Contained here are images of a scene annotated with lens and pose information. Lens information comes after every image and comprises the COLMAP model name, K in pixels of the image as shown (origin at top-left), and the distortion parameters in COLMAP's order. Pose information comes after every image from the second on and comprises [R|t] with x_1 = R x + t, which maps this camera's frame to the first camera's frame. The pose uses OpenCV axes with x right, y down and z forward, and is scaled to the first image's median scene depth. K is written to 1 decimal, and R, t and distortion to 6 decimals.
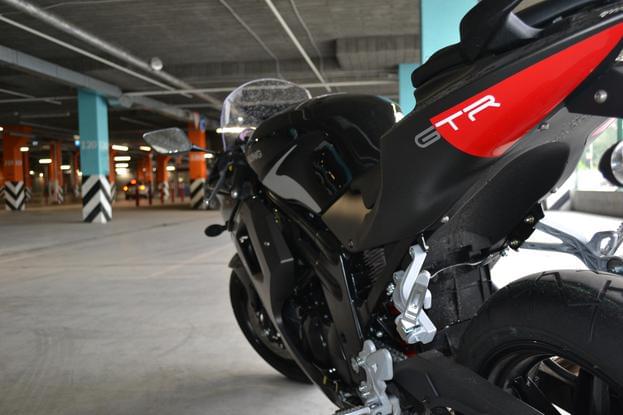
lens RADIAL K [[567.4, 0, 312.0], [0, 567.4, 206.1], [0, 0, 1]] dist [-0.026509, 0.000000]
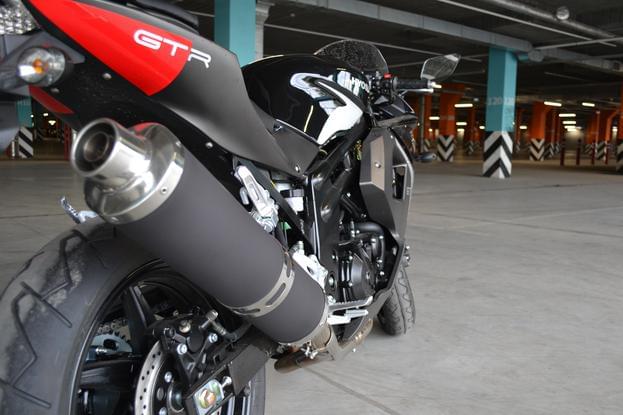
lens RADIAL K [[567.4, 0, 312.0], [0, 567.4, 207.8], [0, 0, 1]] dist [-0.026509, 0.000000]
pose [[0.716917, 0.117190, -0.687238, 0.093446], [-0.061943, 0.992579, 0.104639, -0.003307], [0.694401, -0.032447, 0.718856, 0.027466]]
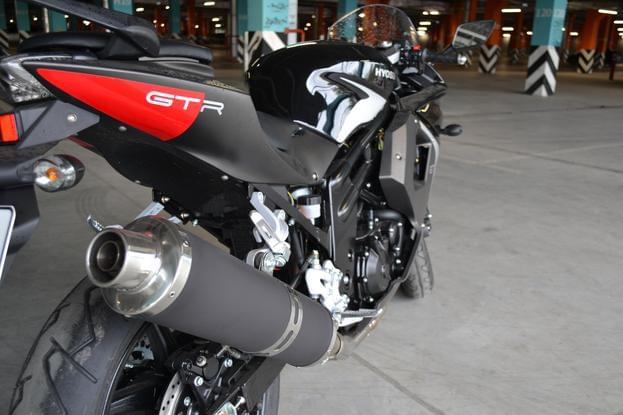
lens RADIAL K [[567.4, 0, 310.7], [0, 567.4, 206.7], [0, 0, 1]] dist [-0.026509, 0.000000]
pose [[0.668649, 0.249076, -0.700621, 0.093986], [-0.074508, 0.959930, 0.270154, -0.020778], [0.739836, -0.128436, 0.660414, 0.029344]]
